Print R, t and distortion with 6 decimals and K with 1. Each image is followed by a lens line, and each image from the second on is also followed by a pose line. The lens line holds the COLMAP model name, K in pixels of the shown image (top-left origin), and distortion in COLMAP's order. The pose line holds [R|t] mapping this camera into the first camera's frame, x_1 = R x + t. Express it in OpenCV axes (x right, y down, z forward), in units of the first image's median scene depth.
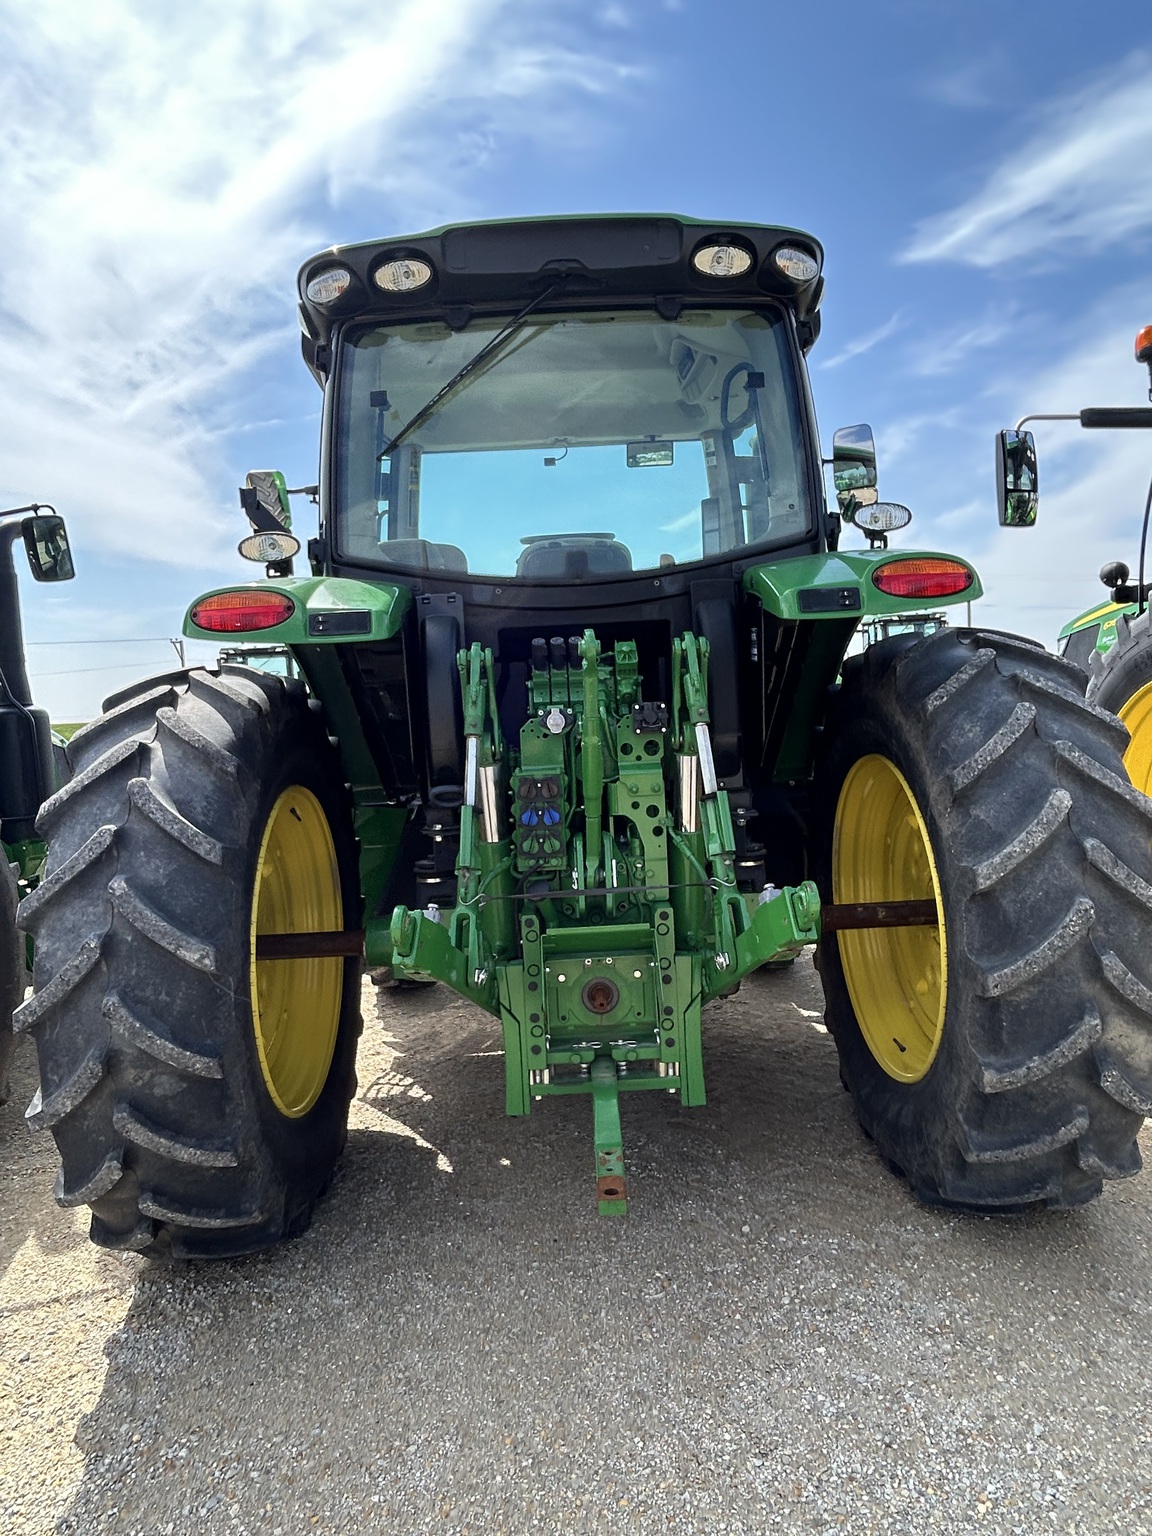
lens RADIAL K [[958.7, 0, 578.8], [0, 958.7, 767.2], [0, 0, 1]] dist [-0.001605, -0.000764]
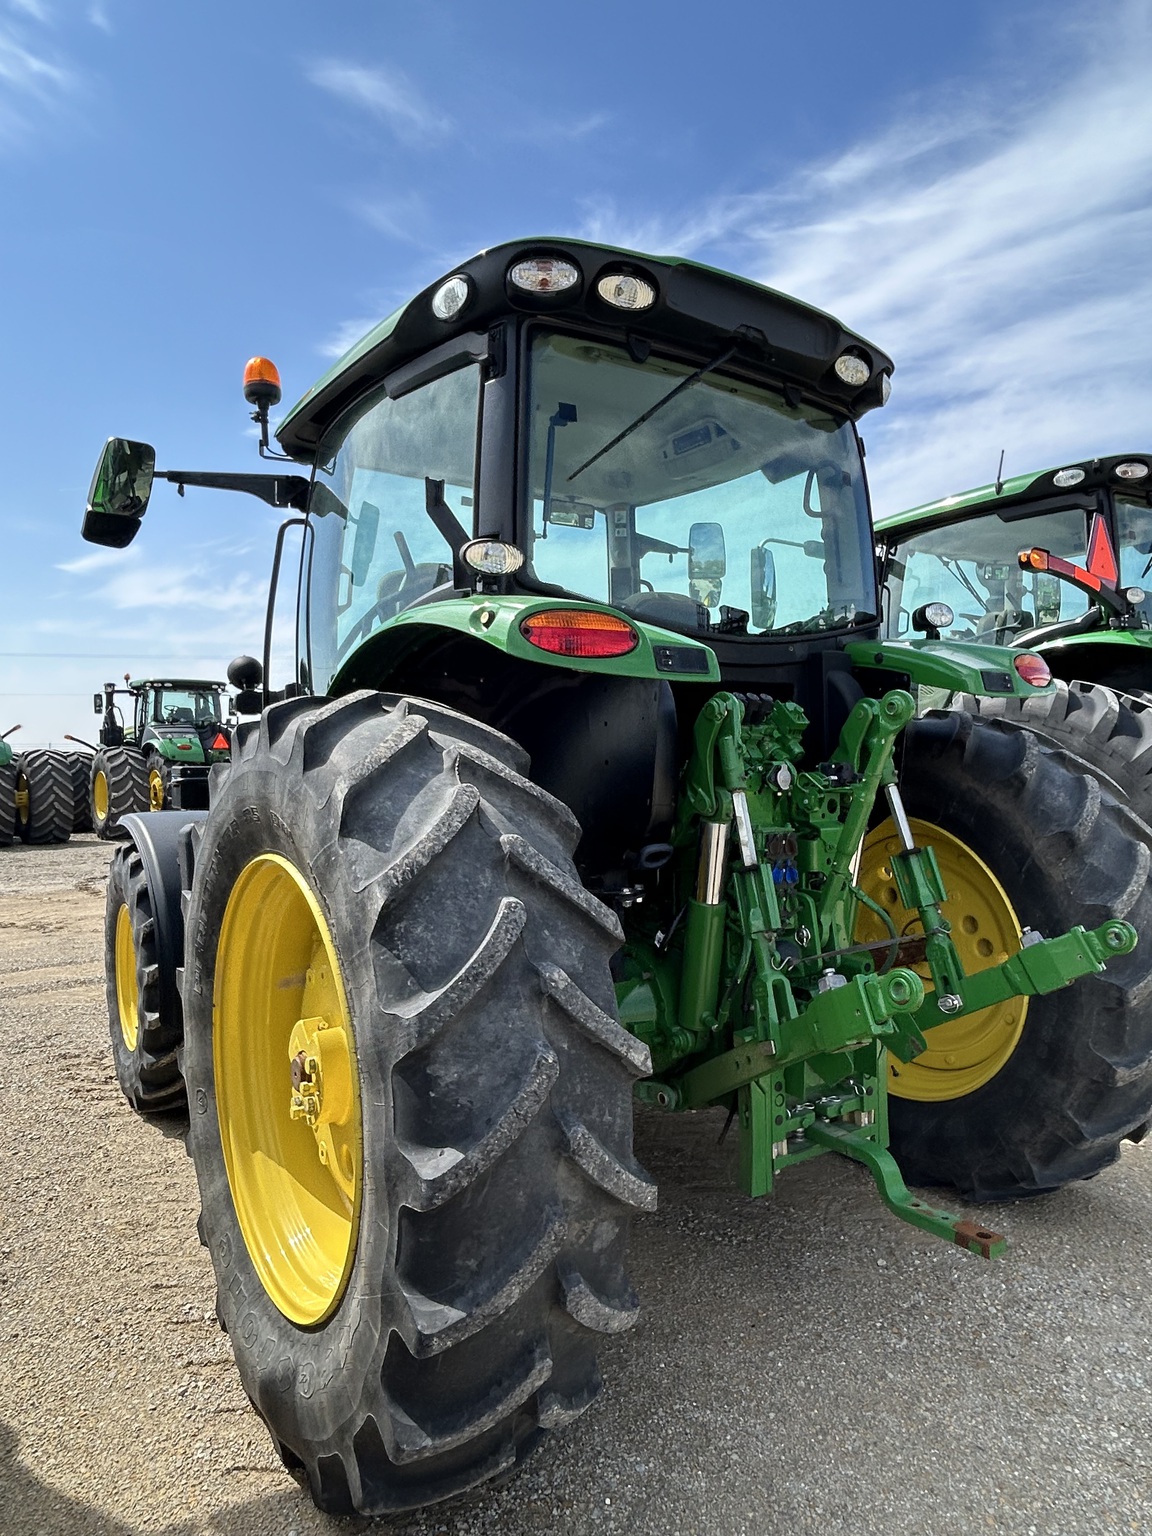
lens RADIAL K [[958.7, 0, 578.8], [0, 958.7, 767.2], [0, 0, 1]] dist [-0.001605, -0.000764]
pose [[0.824198, 0.038411, 0.564998, -0.829428], [0.002034, 0.997490, -0.070781, 0.012031], [-0.566299, 0.059487, 0.822051, 0.333024]]
